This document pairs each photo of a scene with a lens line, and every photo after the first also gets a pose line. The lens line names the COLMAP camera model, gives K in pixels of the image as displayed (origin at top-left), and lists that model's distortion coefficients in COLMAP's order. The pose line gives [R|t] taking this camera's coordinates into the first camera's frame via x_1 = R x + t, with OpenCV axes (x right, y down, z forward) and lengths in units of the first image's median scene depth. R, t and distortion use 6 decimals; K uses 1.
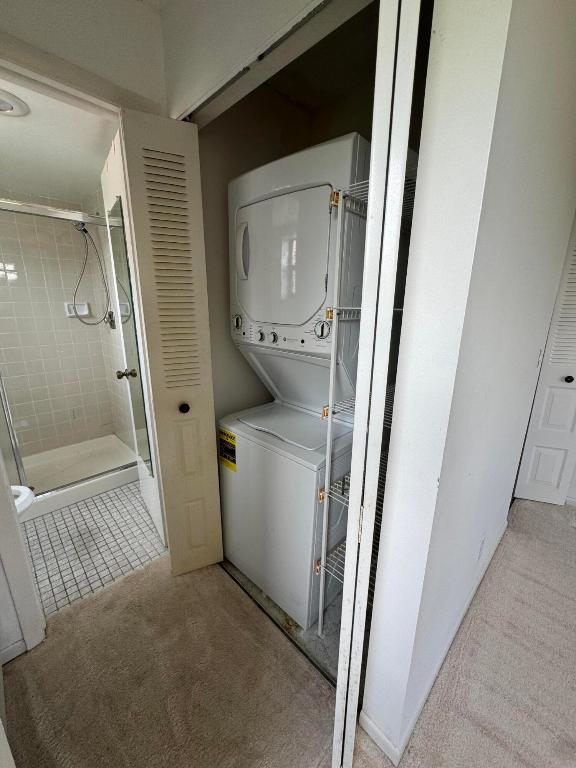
lens RADIAL K [[307.9, 0, 288.0], [0, 307.9, 384.0], [0, 0, 1]] dist [0.000455, -0.000015]
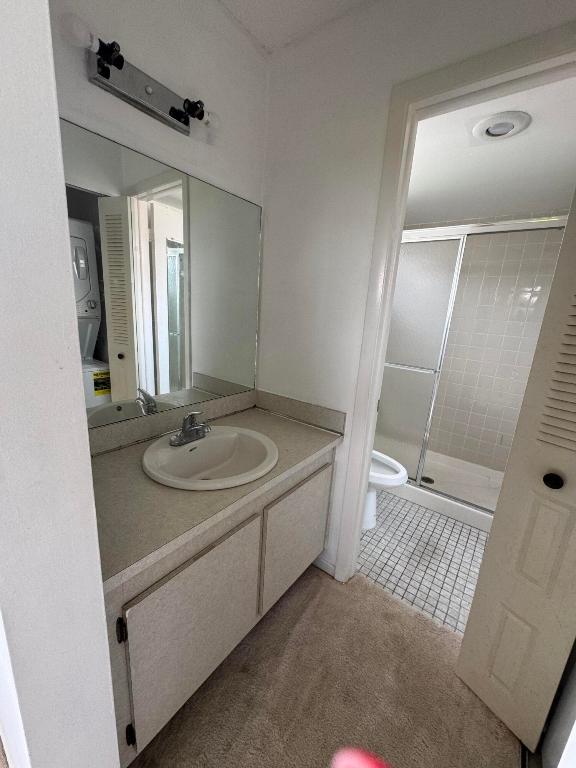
lens RADIAL K [[307.9, 0, 288.0], [0, 307.9, 384.0], [0, 0, 1]] dist [0.000455, -0.000015]
pose [[0.134931, 0.231405, -0.963455, 0.133028], [-0.309849, 0.933437, 0.180802, -0.045220], [0.941163, 0.274129, 0.197650, 0.259081]]
